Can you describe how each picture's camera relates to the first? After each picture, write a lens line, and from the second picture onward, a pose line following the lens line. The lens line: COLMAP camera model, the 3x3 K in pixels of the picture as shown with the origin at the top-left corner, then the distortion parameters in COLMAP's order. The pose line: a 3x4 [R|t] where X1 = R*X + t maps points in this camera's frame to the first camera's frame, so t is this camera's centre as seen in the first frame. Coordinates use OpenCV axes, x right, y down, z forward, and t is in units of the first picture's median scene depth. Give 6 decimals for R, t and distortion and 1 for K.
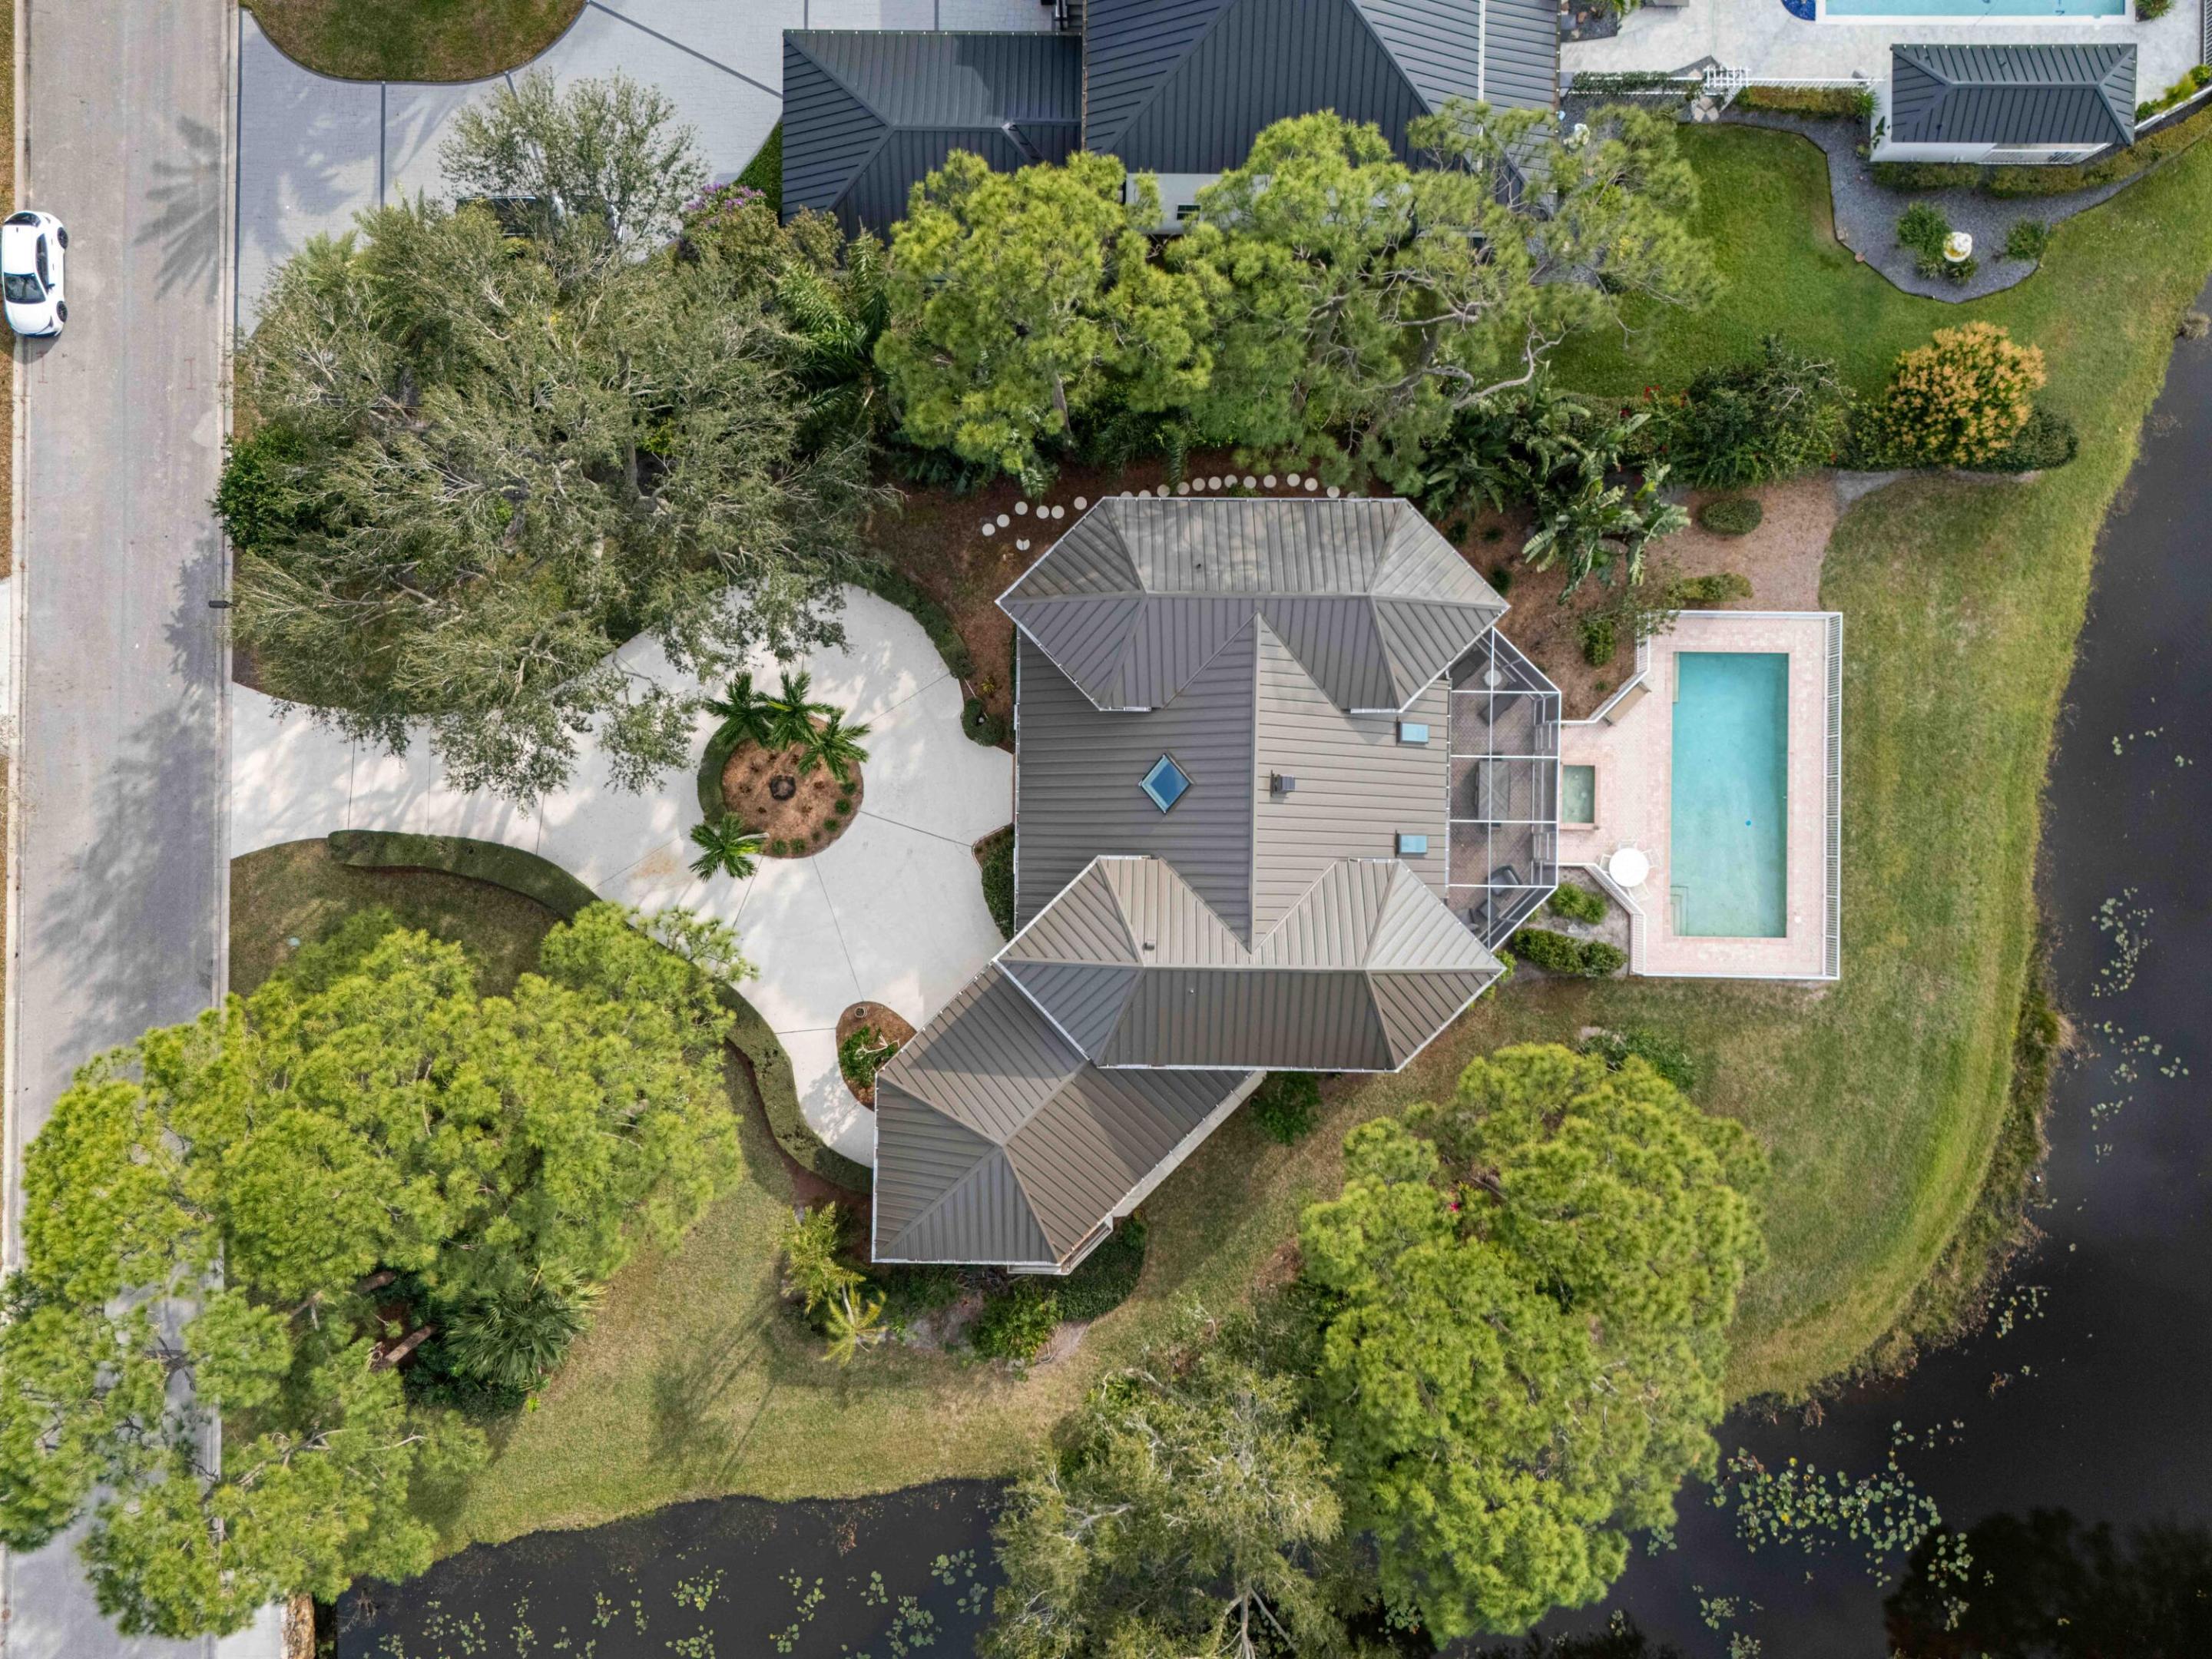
lens RADIAL K [[1626.3, 0, 1097.2], [0, 1626.3, 841.8], [0, 0, 1]] dist [0.068053, -0.066338]
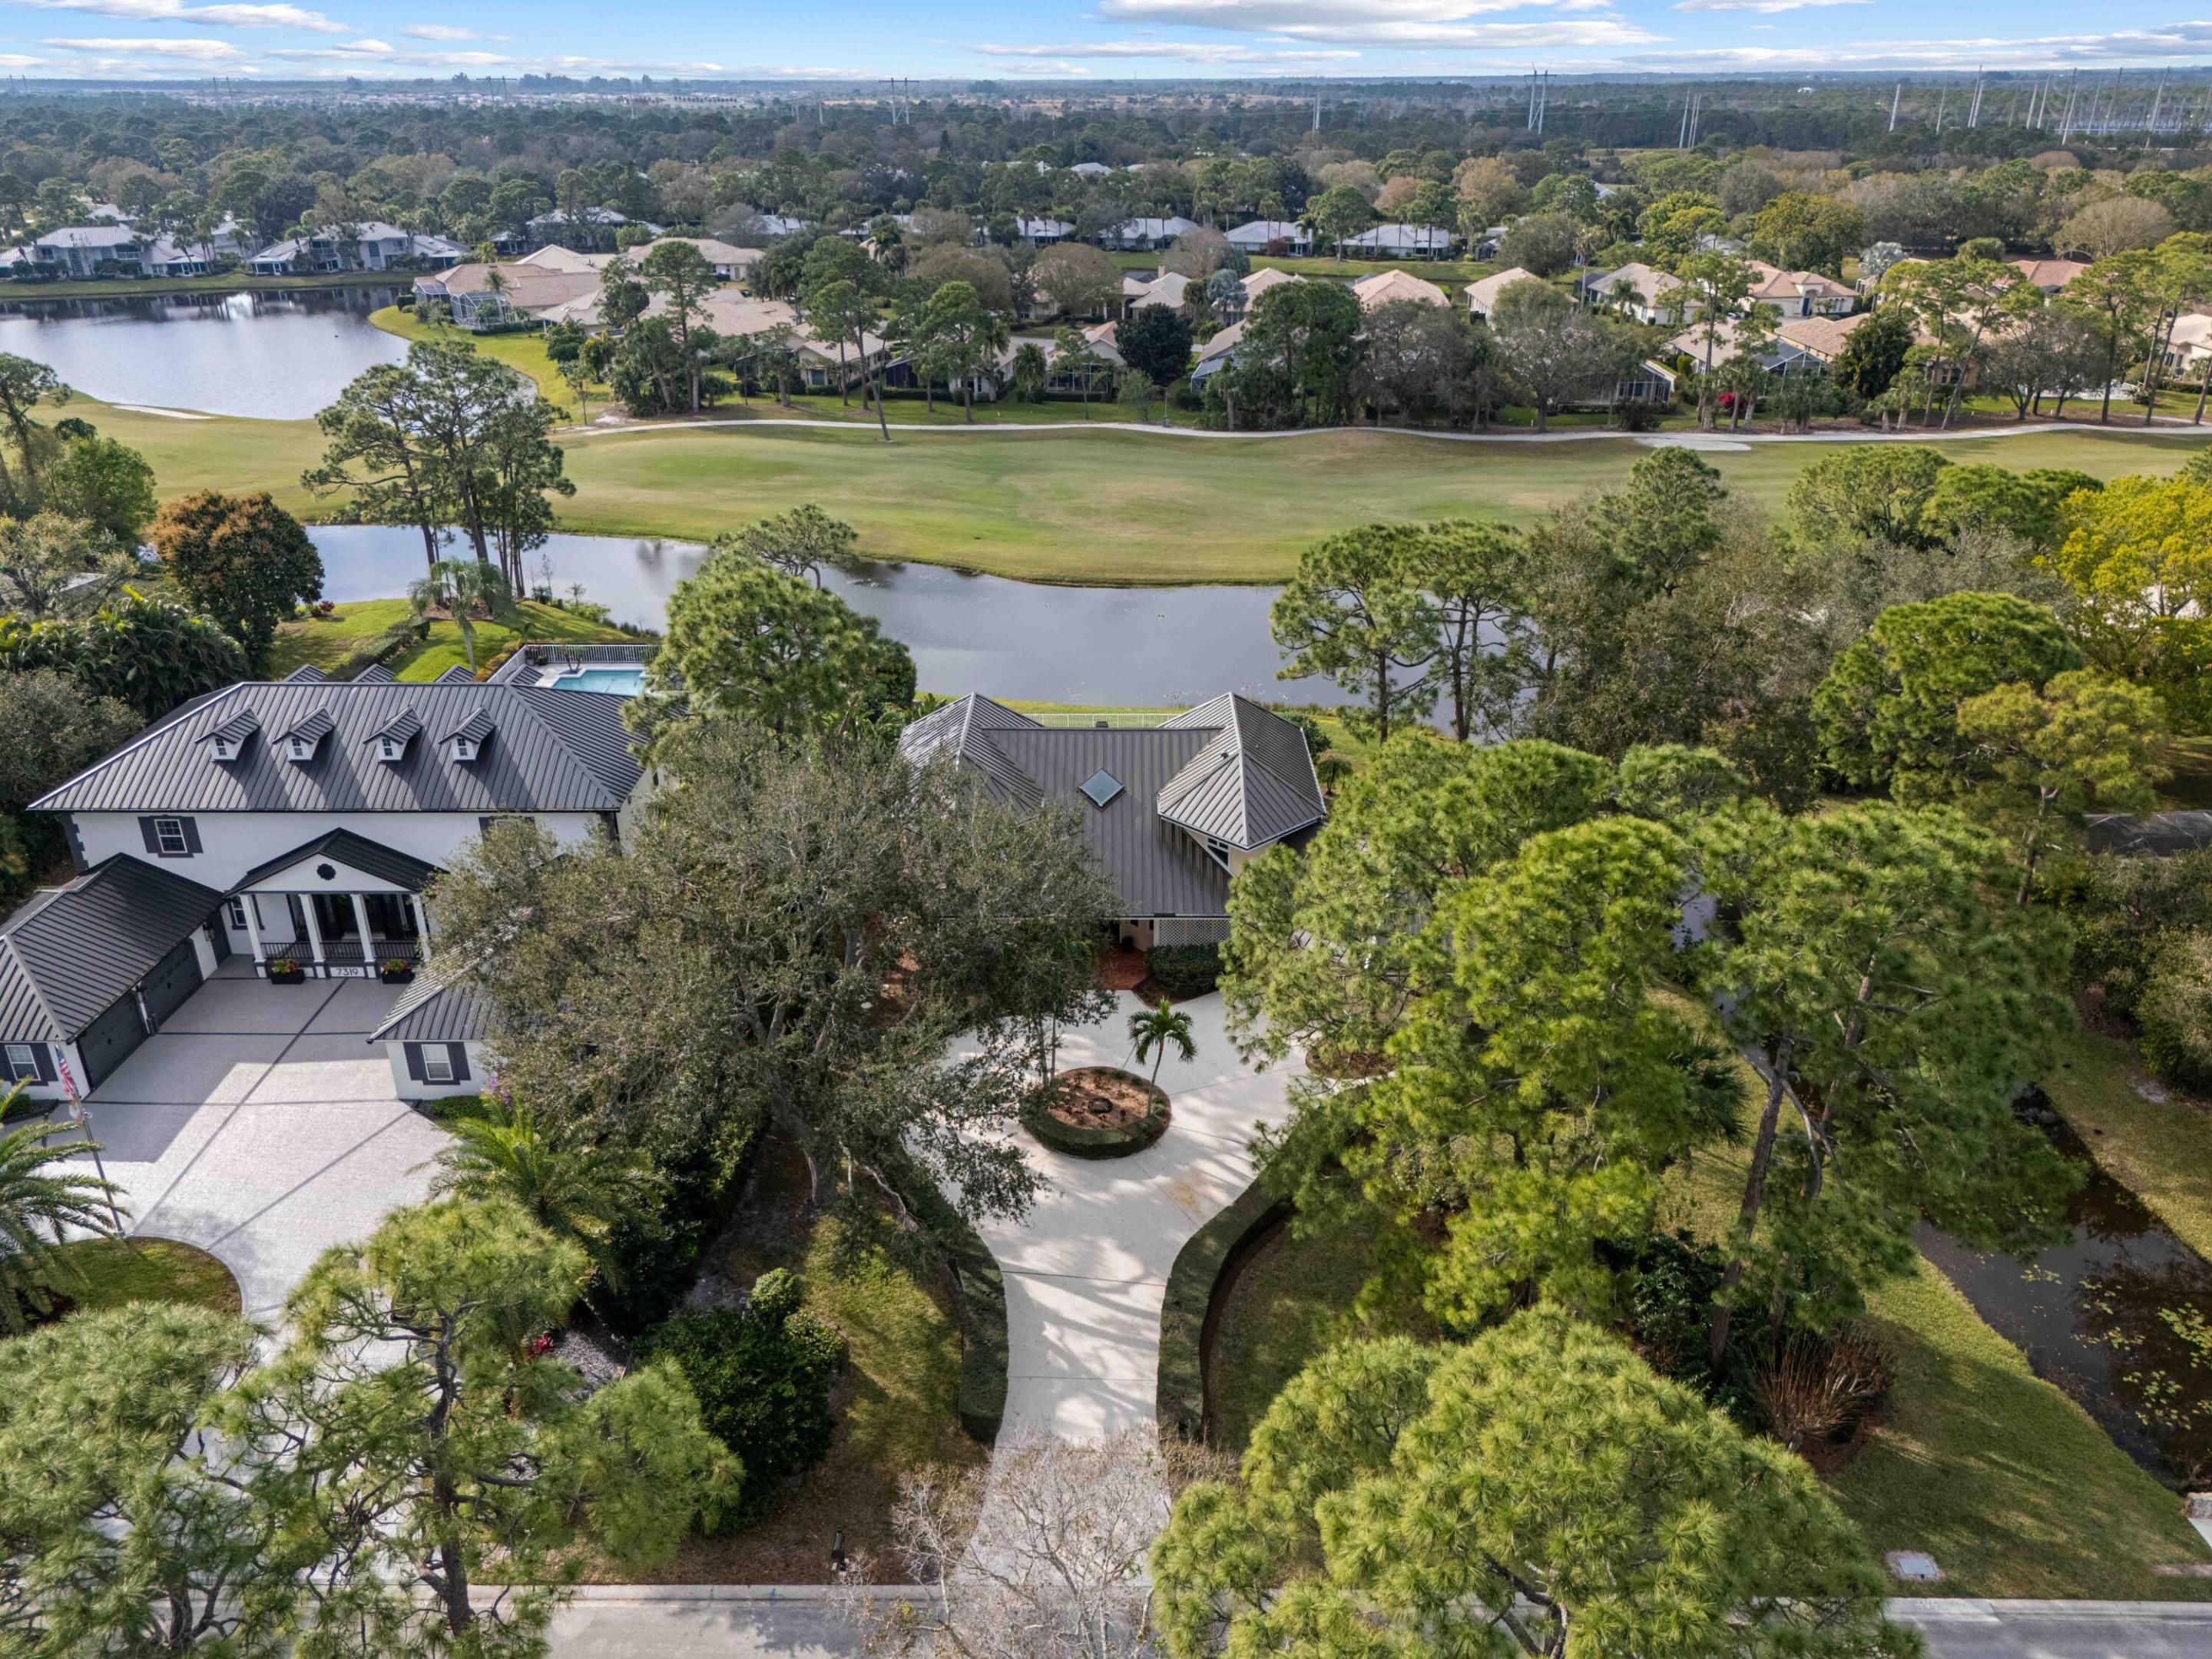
lens RADIAL K [[1626.3, 0, 1097.2], [0, 1626.3, 841.8], [0, 0, 1]] dist [0.068053, -0.066338]
pose [[-0.000708, -0.416875, 0.908964, -1.002444], [0.999999, -0.001638, 0.000028, -0.034097], [0.001477, 0.908963, 0.416875, 0.430055]]
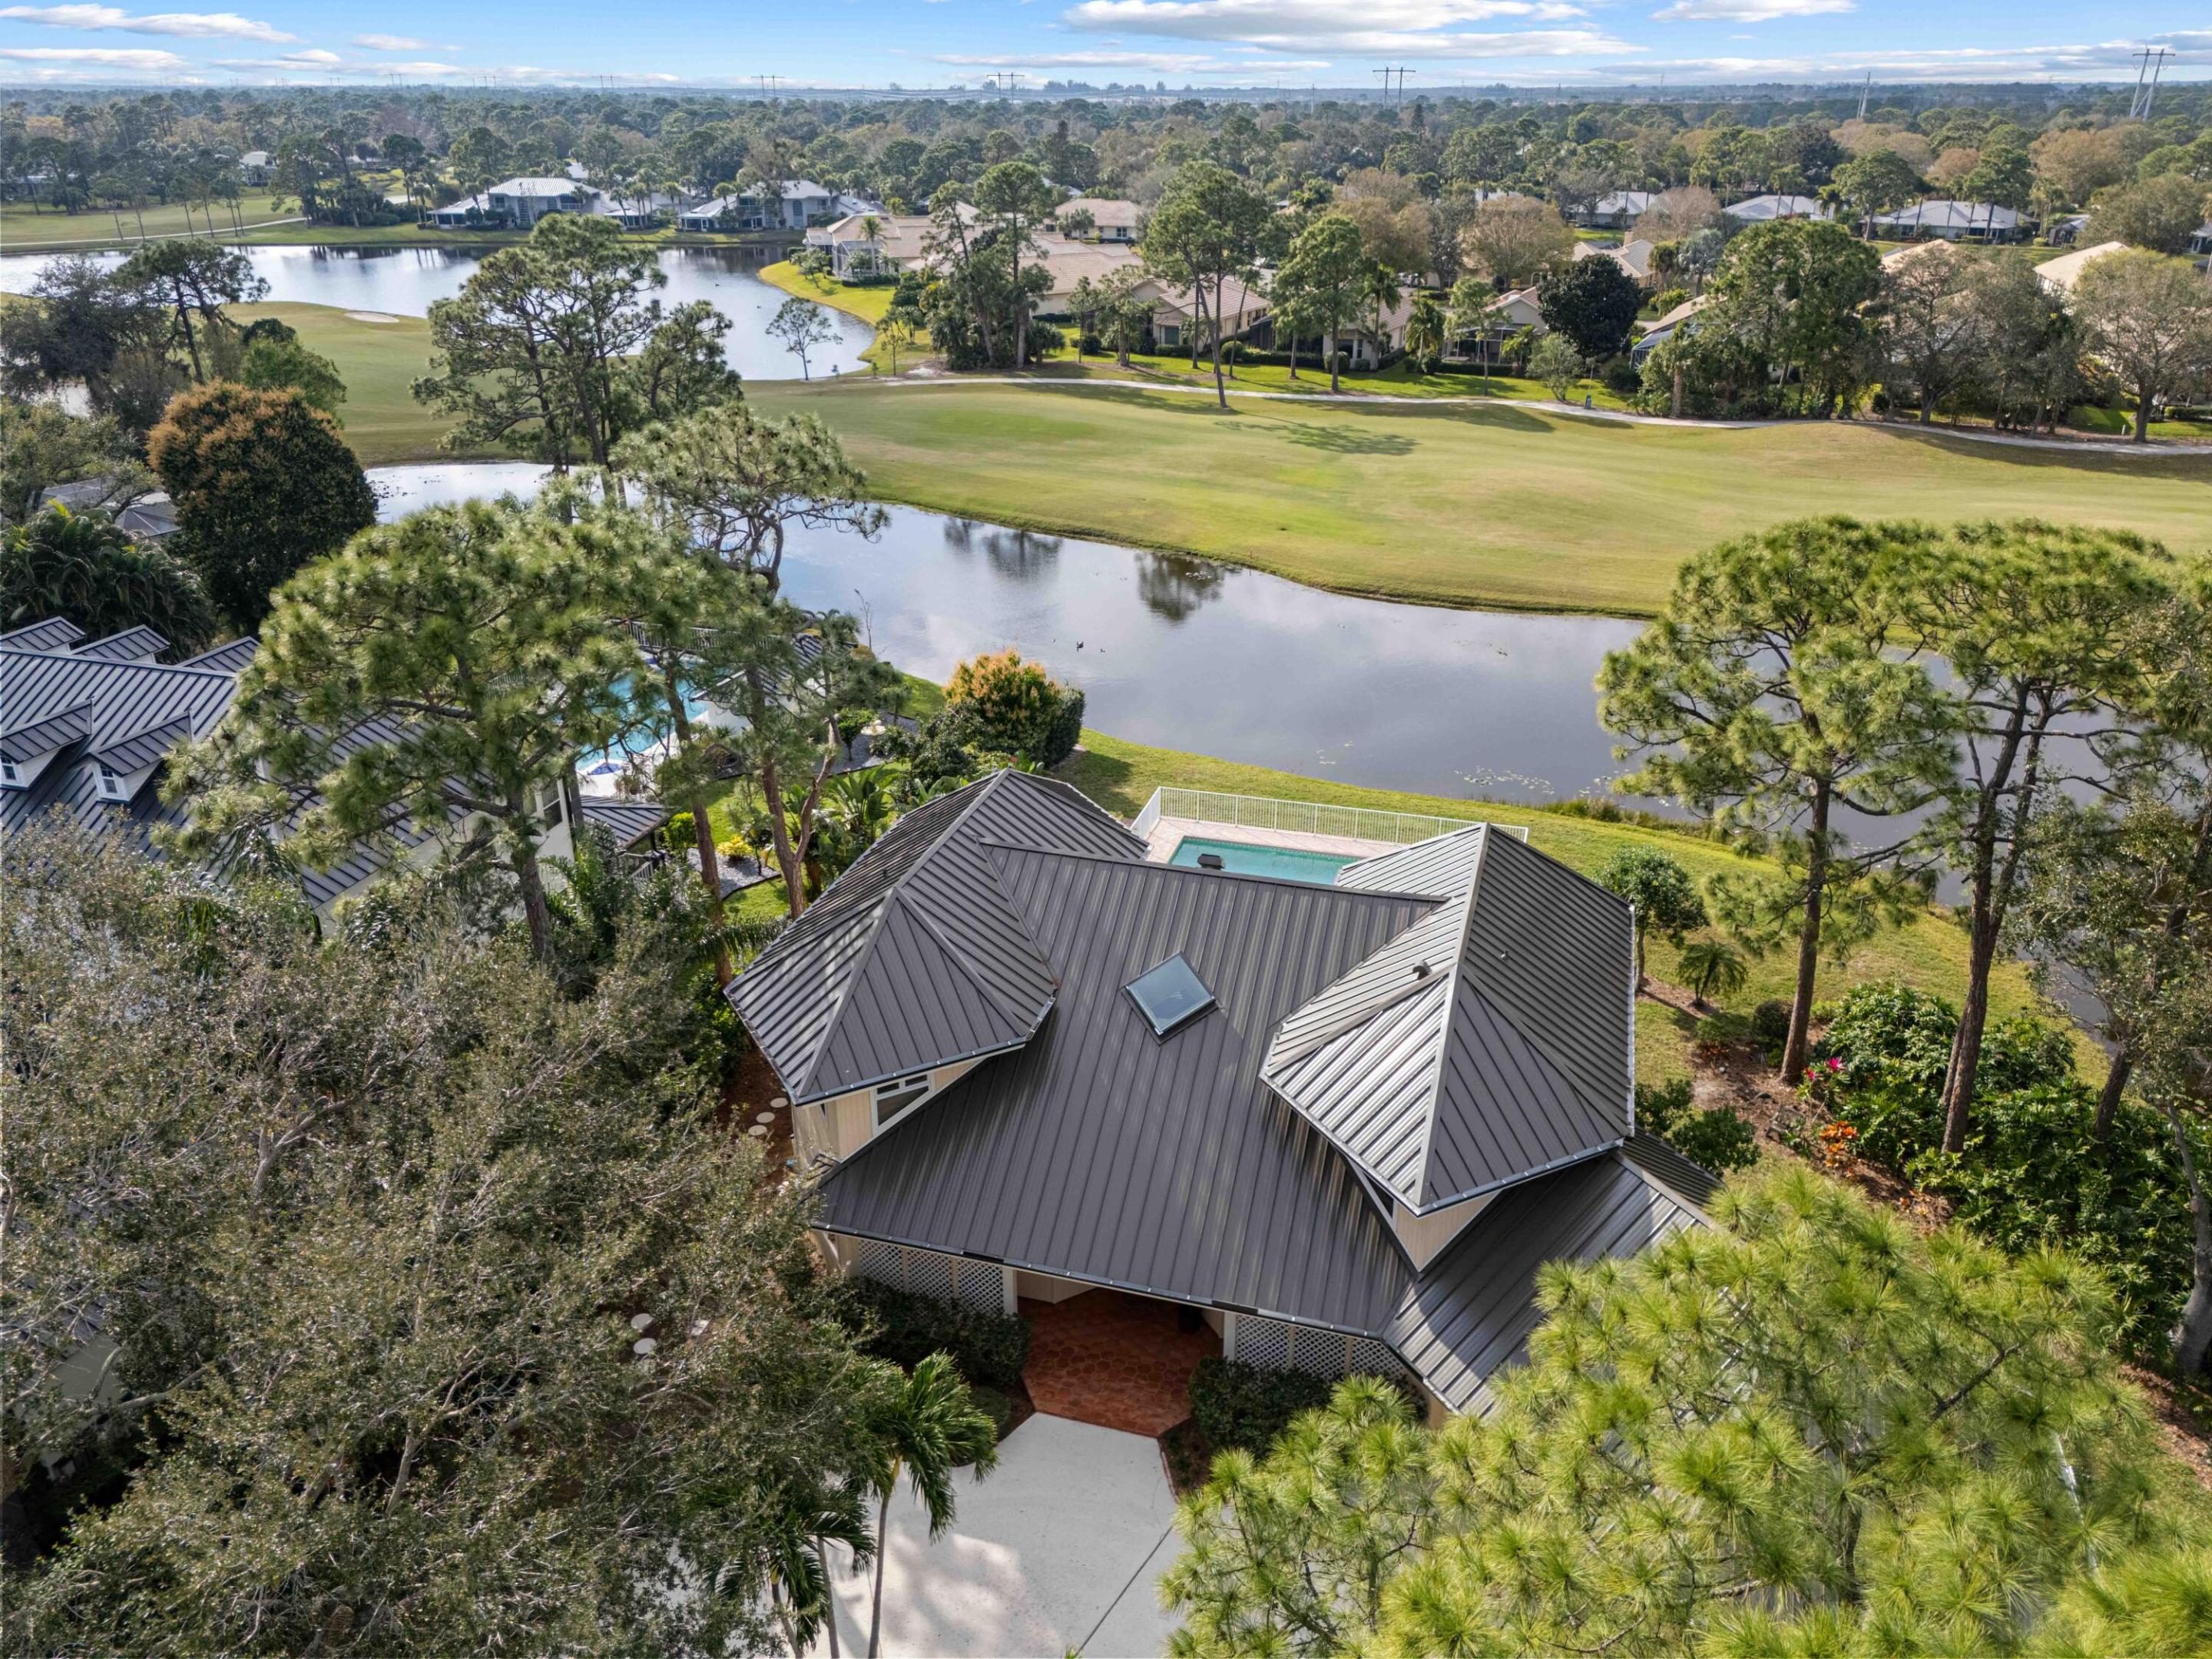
lens RADIAL K [[1626.8, 0, 1100.8], [0, 1626.8, 831.7], [0, 0, 1]] dist [0.057450, -0.048248]
pose [[0.276630, -0.390658, 0.877988, -0.440020], [0.960969, 0.116024, -0.251151, 0.080058], [-0.003754, 0.913195, 0.407506, 0.585748]]
